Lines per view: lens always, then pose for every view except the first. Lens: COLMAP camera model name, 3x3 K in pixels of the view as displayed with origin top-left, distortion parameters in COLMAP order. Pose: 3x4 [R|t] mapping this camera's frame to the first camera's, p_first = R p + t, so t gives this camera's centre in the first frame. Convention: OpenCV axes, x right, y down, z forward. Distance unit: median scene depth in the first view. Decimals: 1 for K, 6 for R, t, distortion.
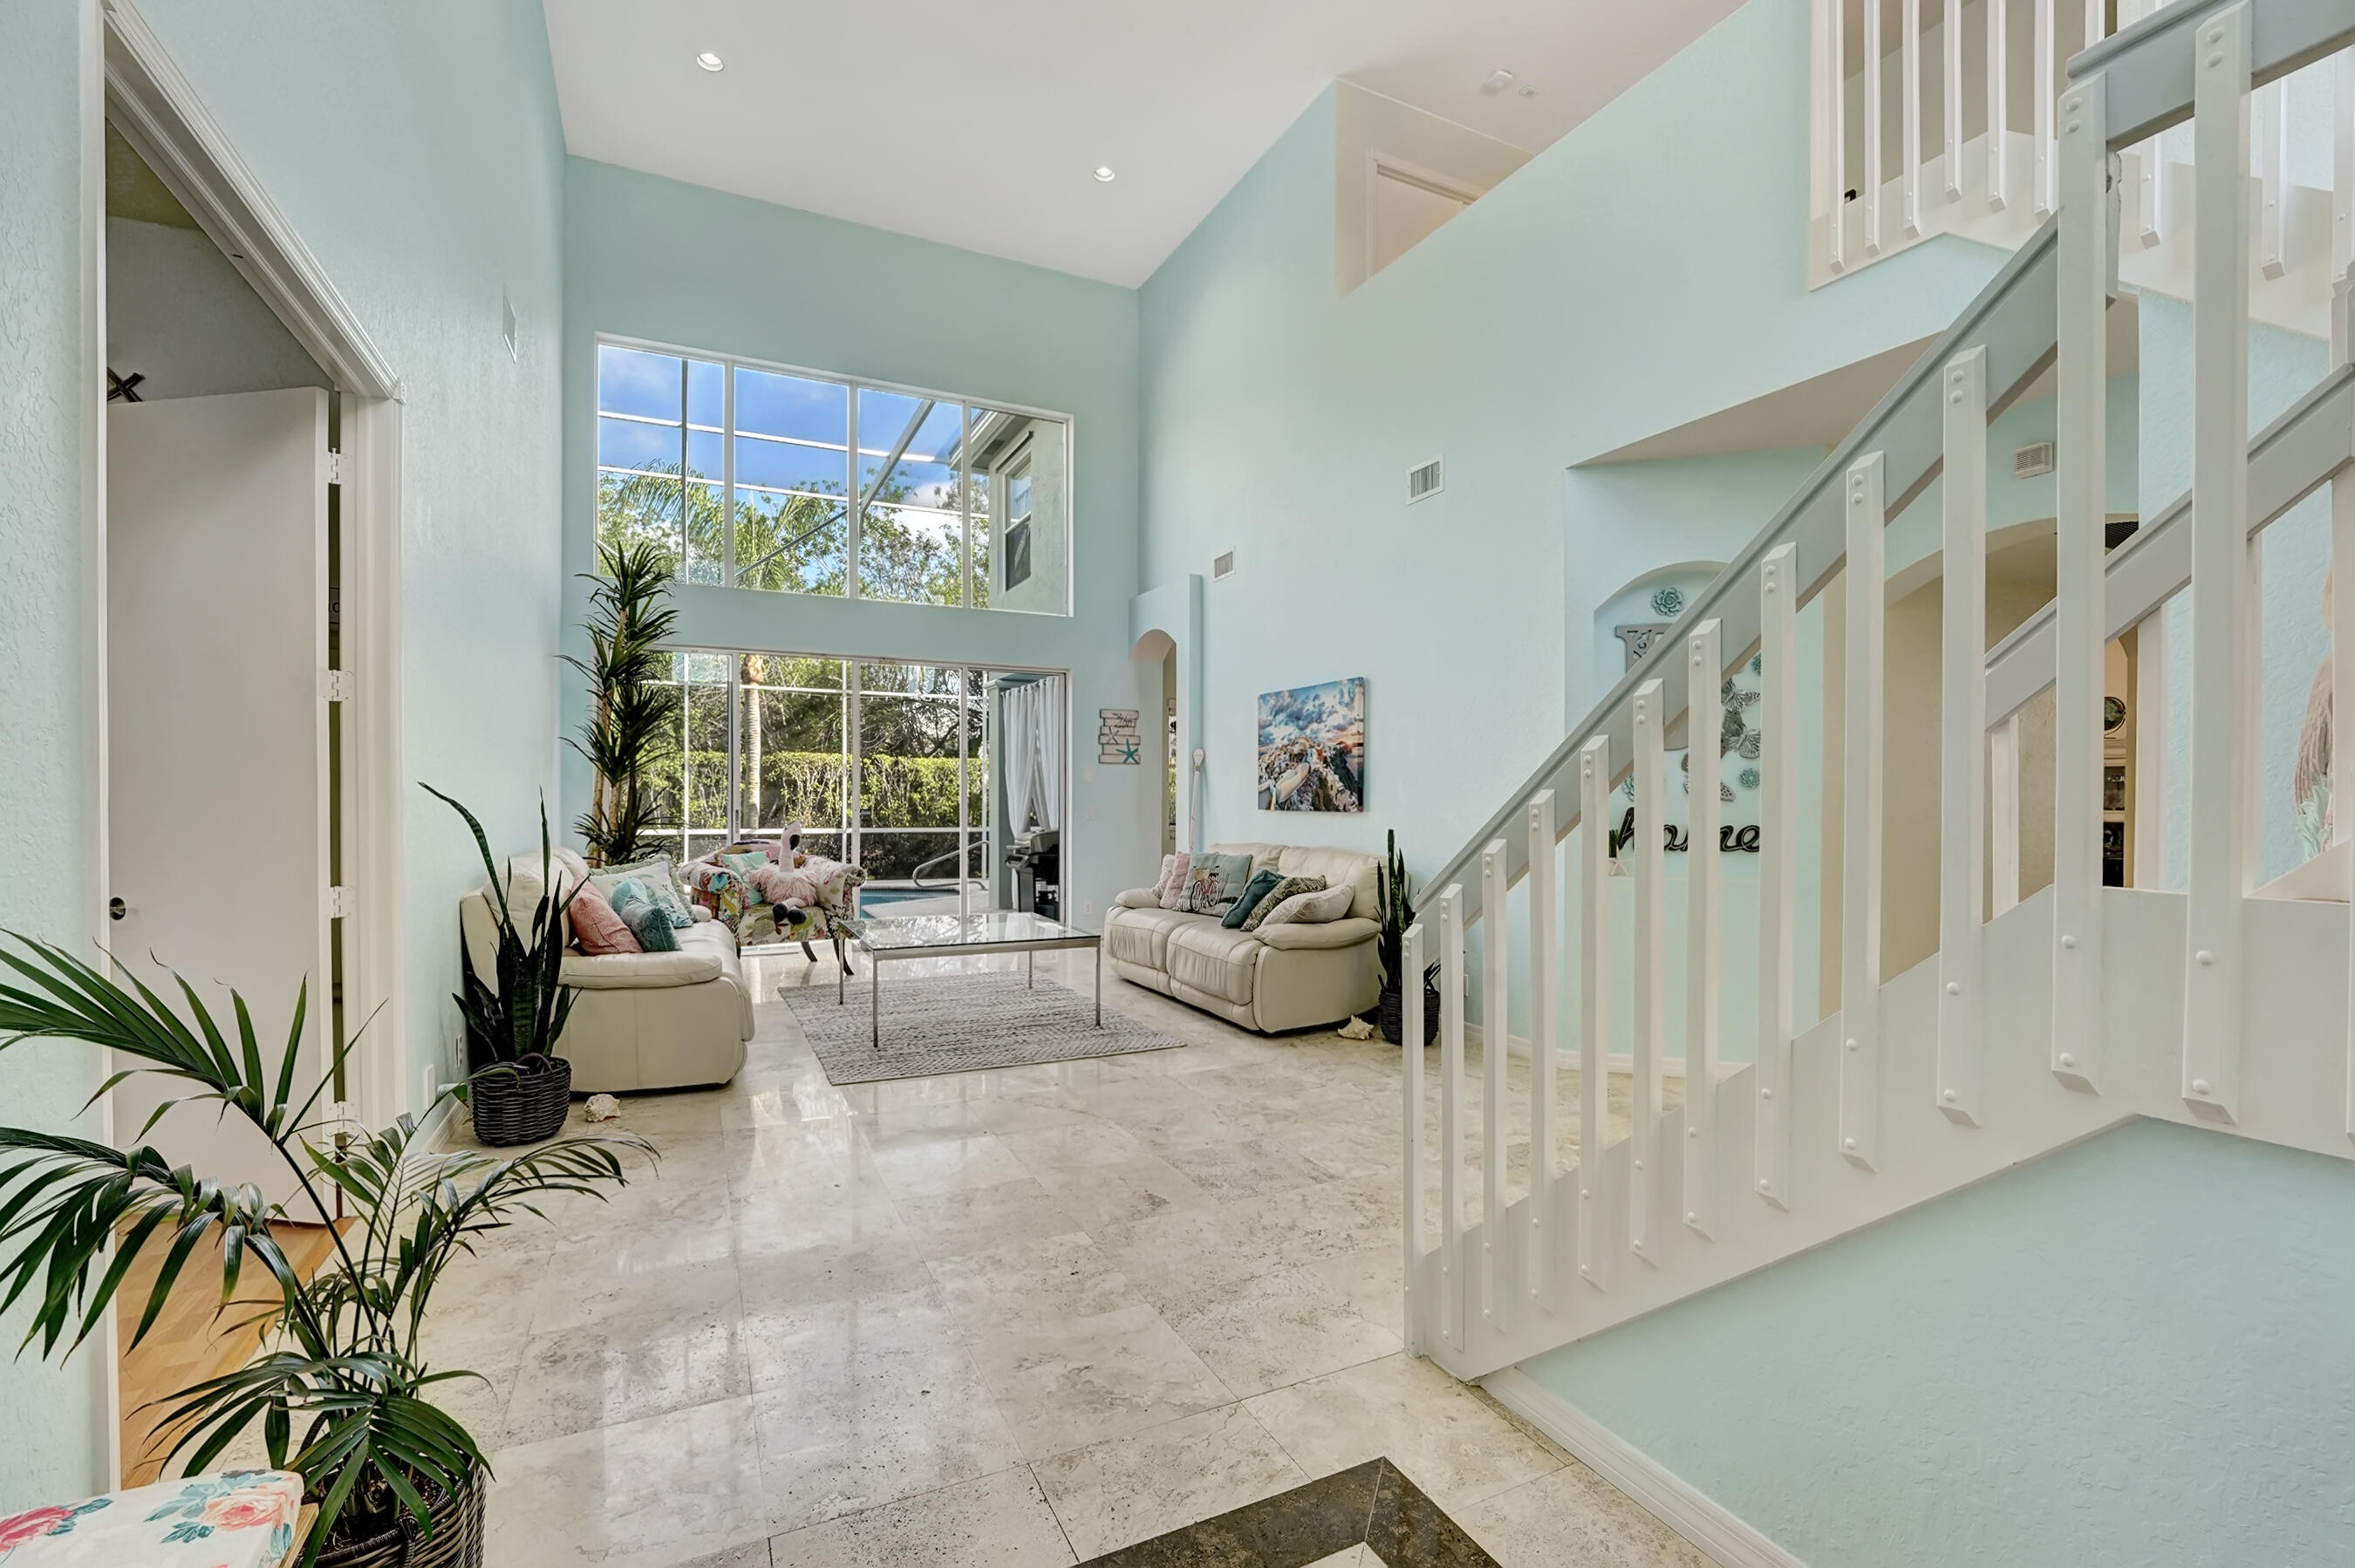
lens RADIAL K [[980.4, 0, 1185.7], [0, 980.4, 801.7], [0, 0, 1]] dist [-0.022311, 0.002734]
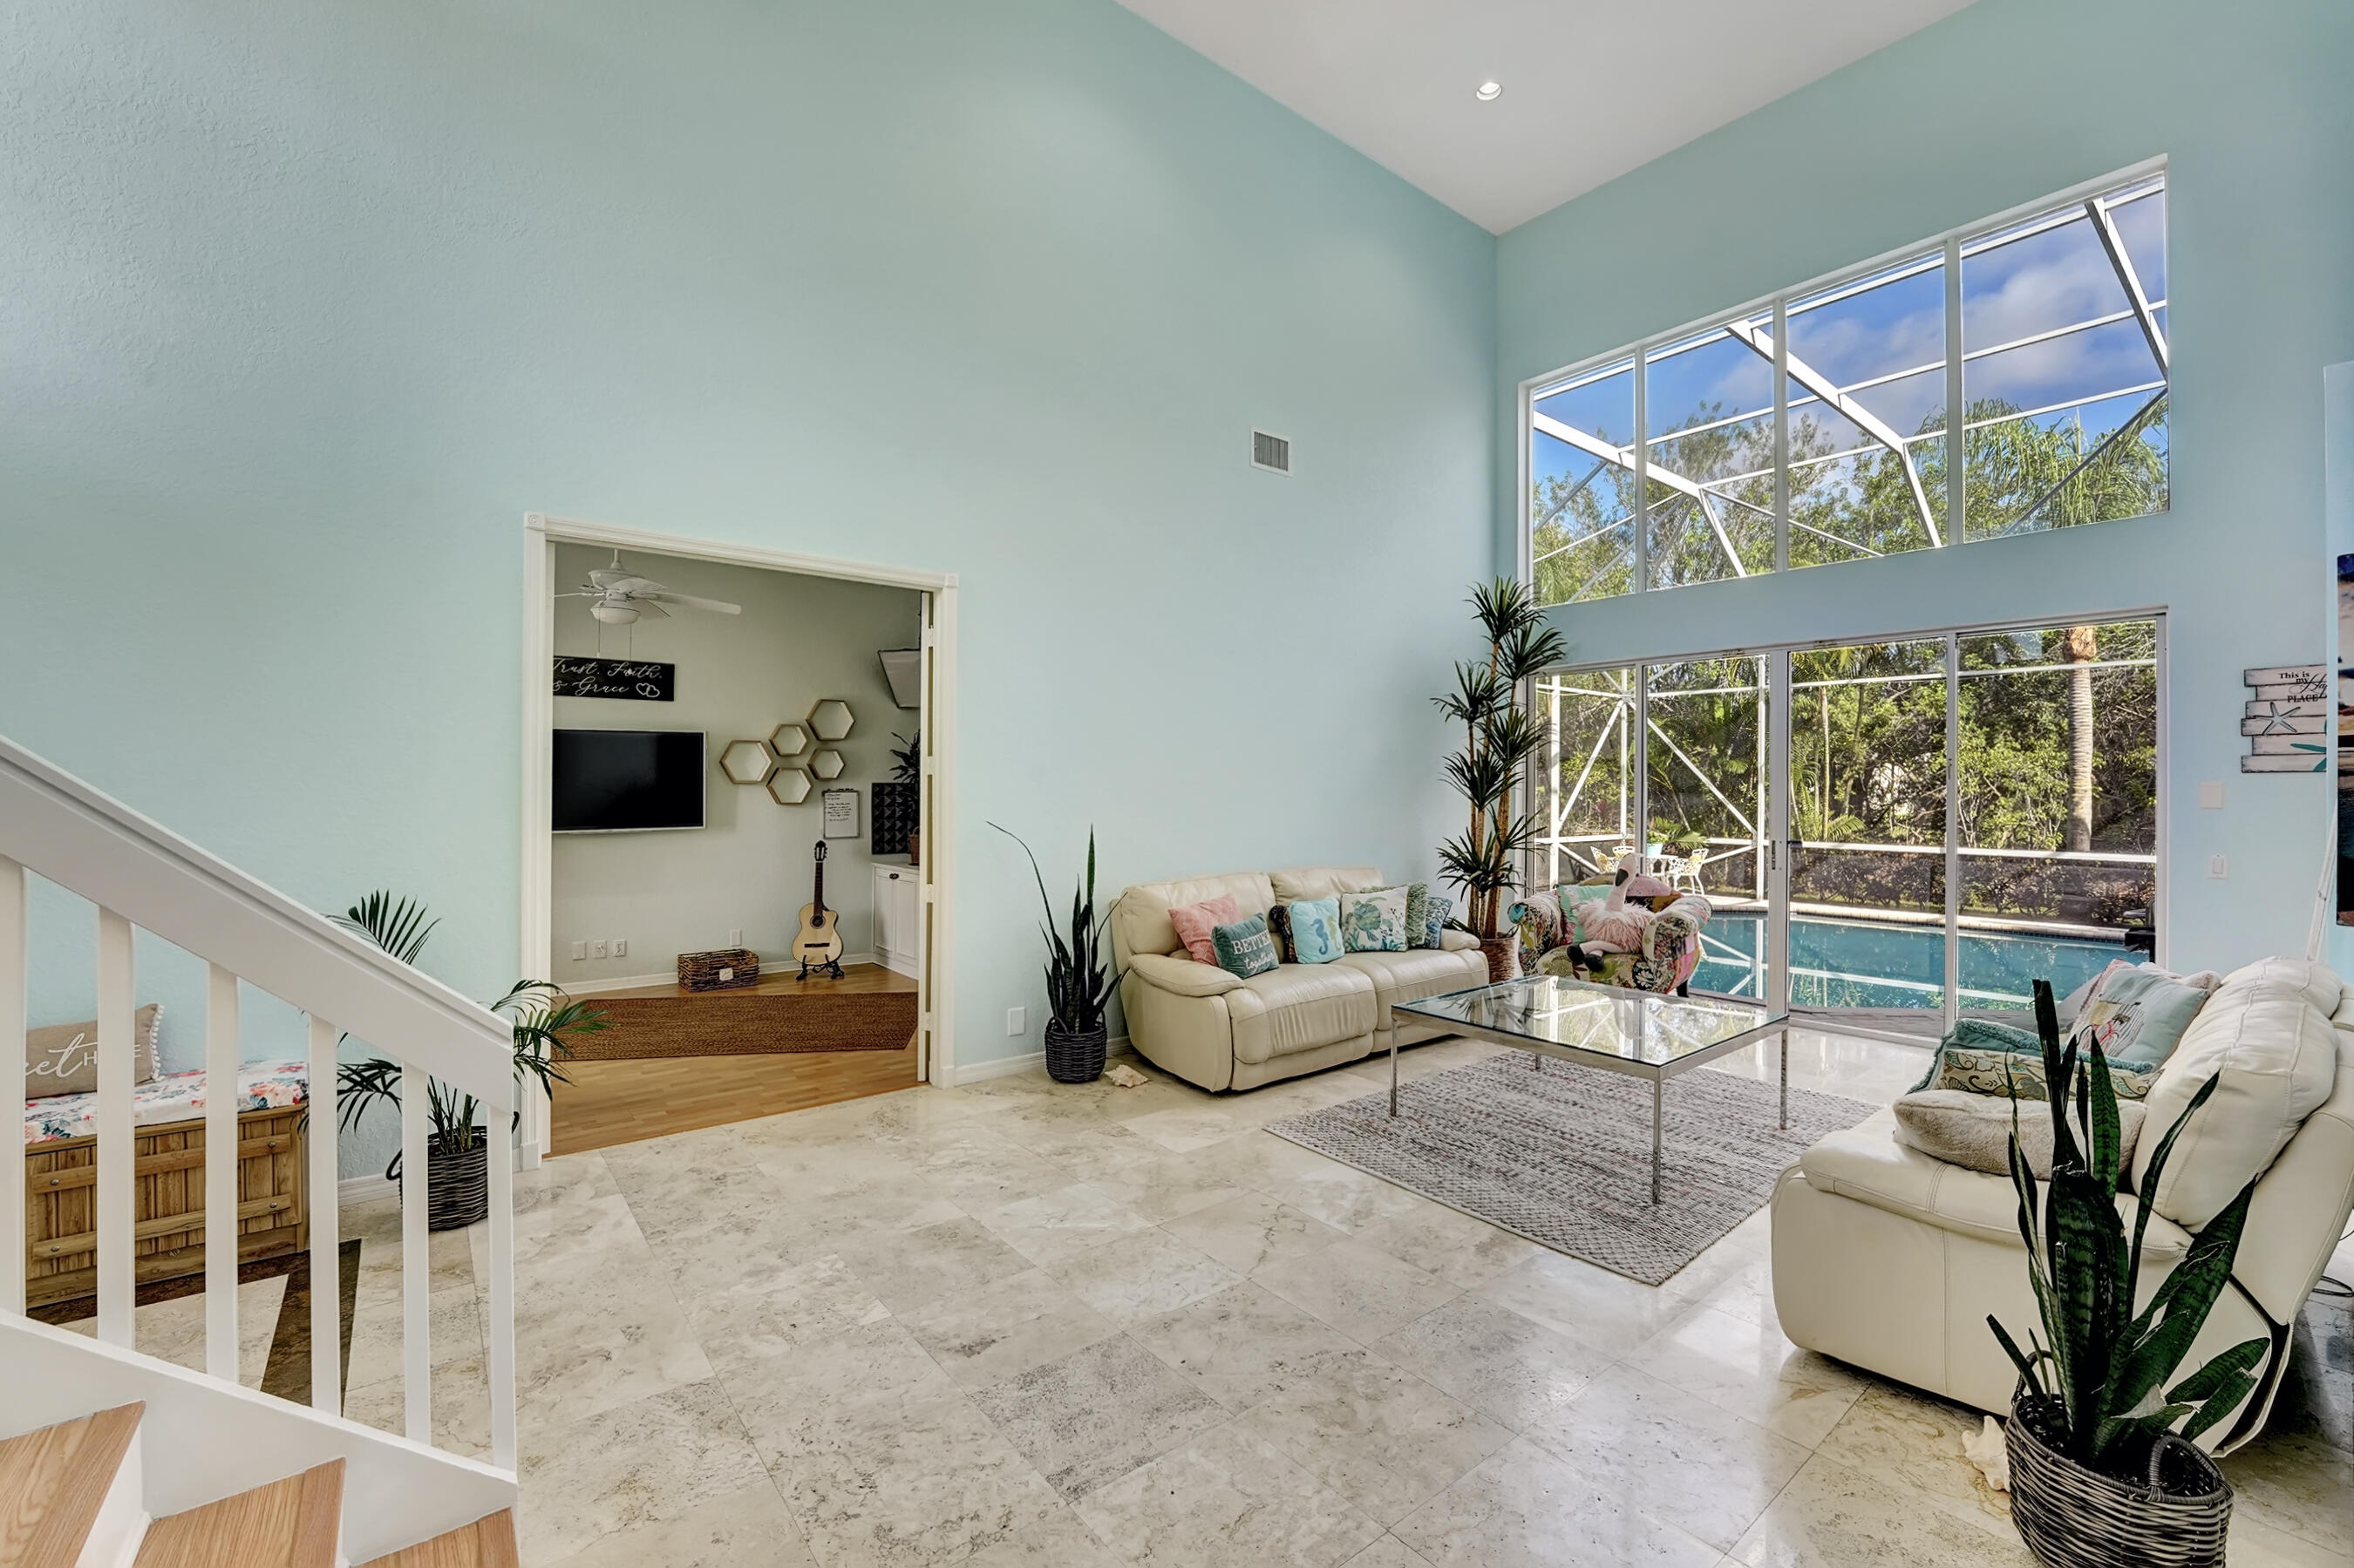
lens RADIAL K [[980.0, 0, 1201.6], [0, 980.0, 777.0], [0, 0, 1]] dist [-0.022311, 0.002734]
pose [[0.225696, -0.016167, -0.974064, 0.553067], [-0.008472, 0.999792, -0.018557, -0.043974], [0.974161, 0.012440, 0.225512, 0.661982]]
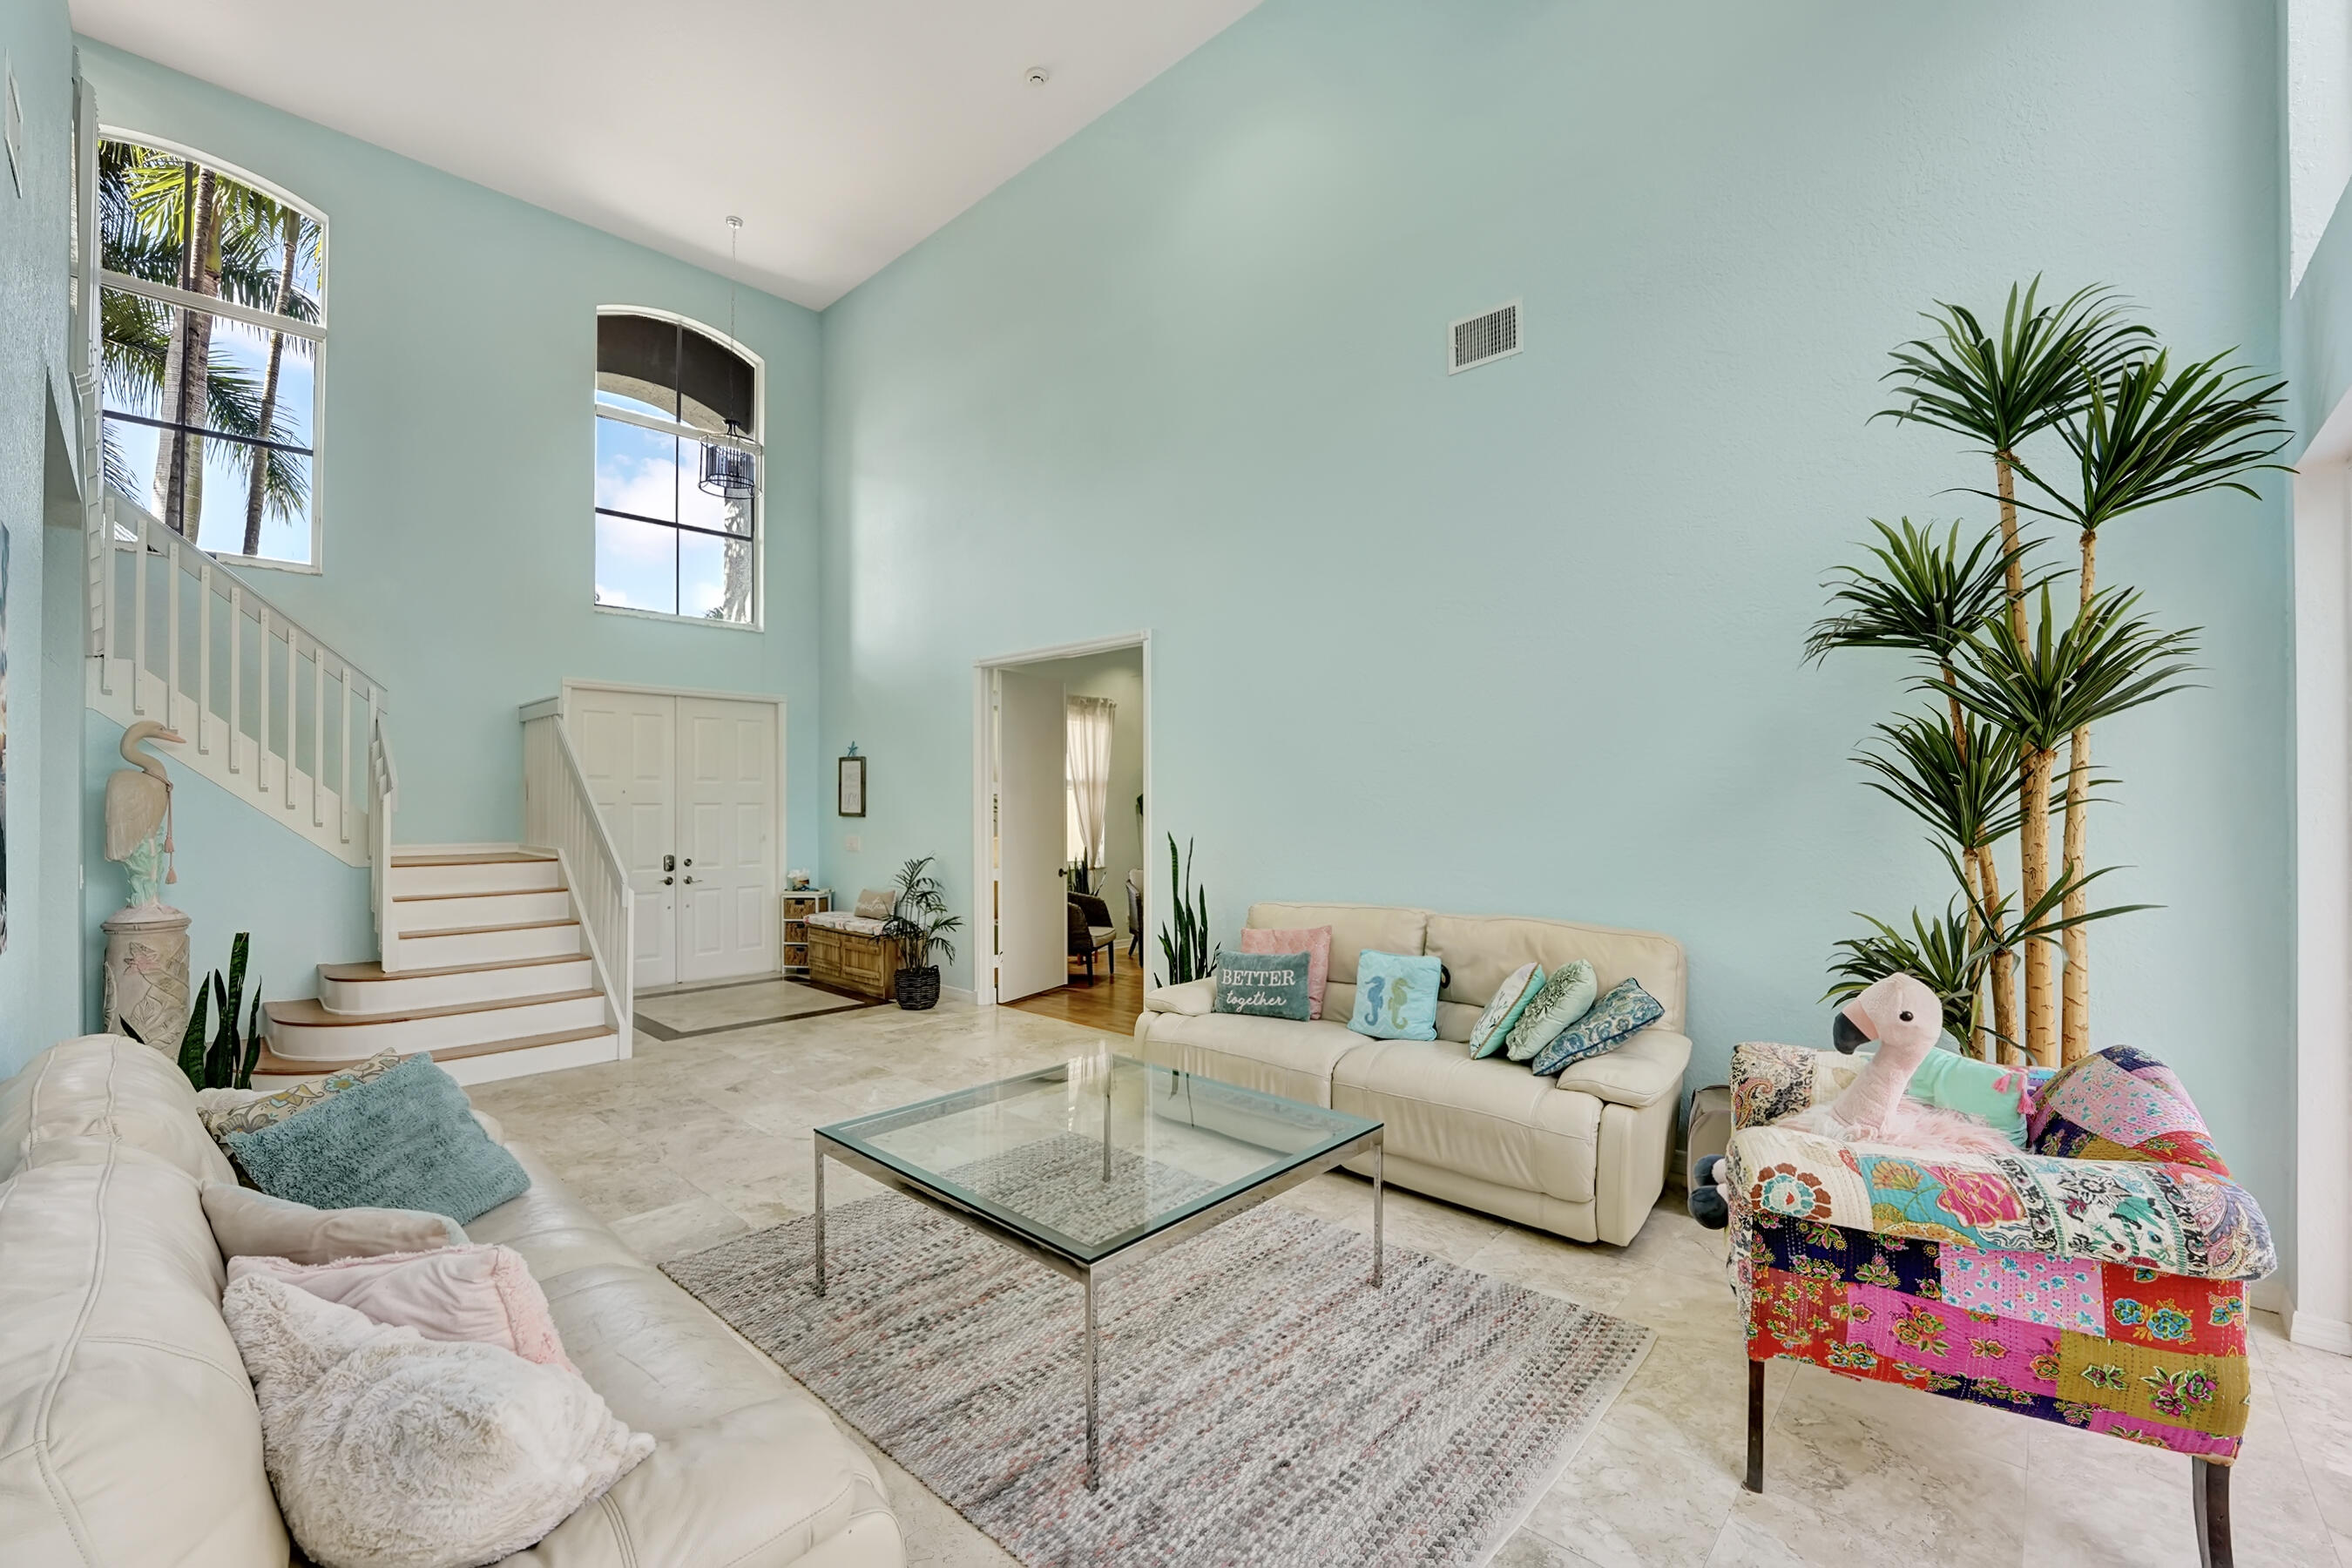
lens RADIAL K [[979.3, 0, 1165.8], [0, 979.3, 802.1], [0, 0, 1]] dist [-0.022311, 0.002734]
pose [[-0.938979, -0.002979, -0.343960, -0.099571], [-0.004774, 0.999979, 0.004372, -0.057462], [0.343940, 0.005747, -0.938974, 1.855833]]
